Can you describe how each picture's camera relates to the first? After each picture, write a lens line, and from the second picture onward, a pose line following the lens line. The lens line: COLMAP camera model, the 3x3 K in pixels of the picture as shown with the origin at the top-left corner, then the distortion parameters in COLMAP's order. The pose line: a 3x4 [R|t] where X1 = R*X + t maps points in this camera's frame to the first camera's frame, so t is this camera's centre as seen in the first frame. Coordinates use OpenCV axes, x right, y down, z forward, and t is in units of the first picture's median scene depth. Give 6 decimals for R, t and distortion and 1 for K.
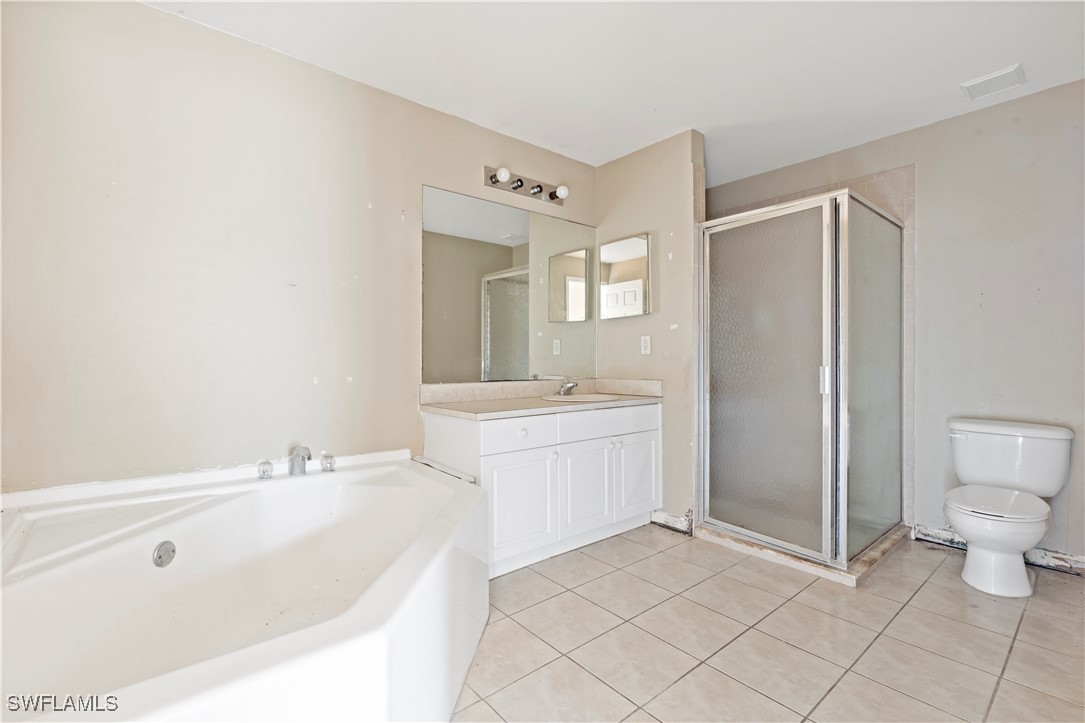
lens RADIAL K [[500.5, 0, 543.4], [0, 500.5, 358.5], [0, 0, 1]] dist [0.000431, -0.000737]
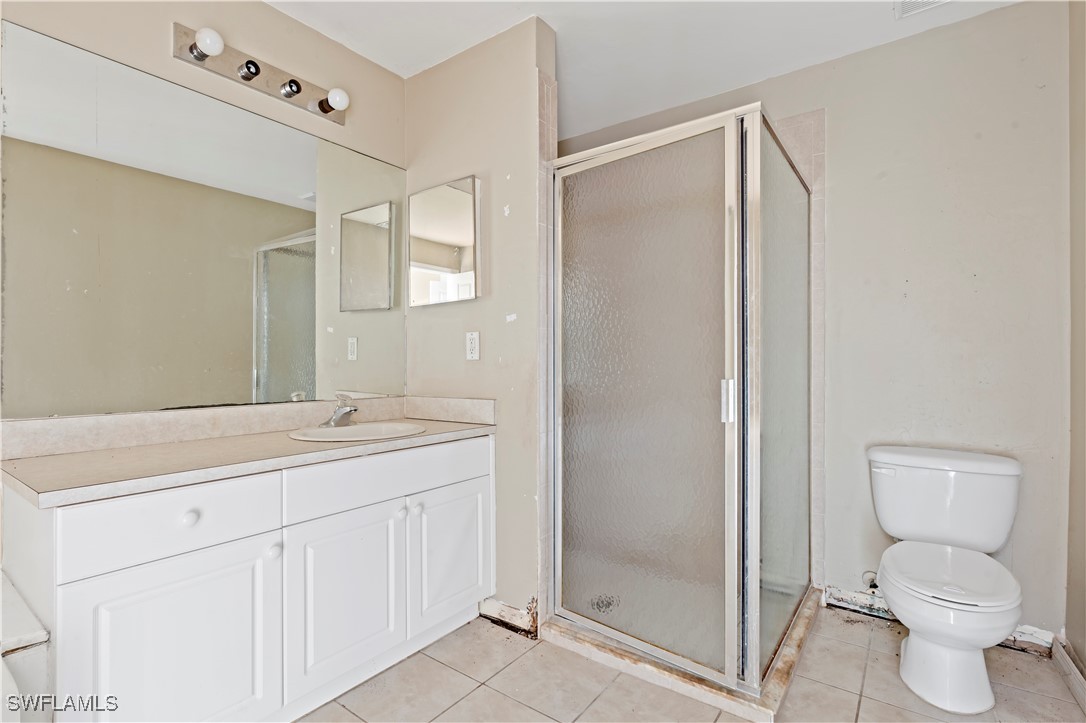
lens RADIAL K [[515.2, 0, 541.4], [0, 515.2, 364.3], [0, 0, 1]] dist [-0.001845, -0.001319]
pose [[0.973670, -0.001109, 0.227958, 0.149447], [0.000532, 0.999996, 0.002595, -0.004804], [-0.227960, -0.002405, 0.973668, 0.343454]]
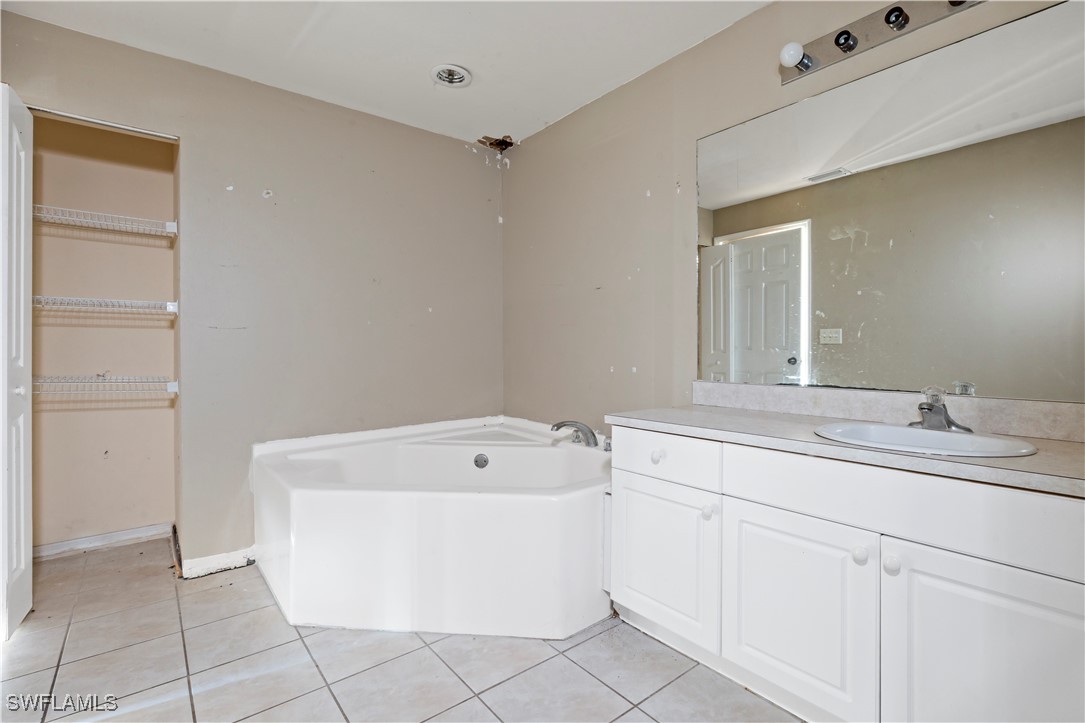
lens RADIAL K [[514.7, 0, 547.0], [0, 514.7, 345.8], [0, 0, 1]] dist [-0.001845, -0.001319]
pose [[-0.043927, -0.001766, -0.999033, 0.561452], [0.006499, 0.999977, -0.002054, -0.005161], [0.999014, -0.006583, -0.043915, 0.707211]]
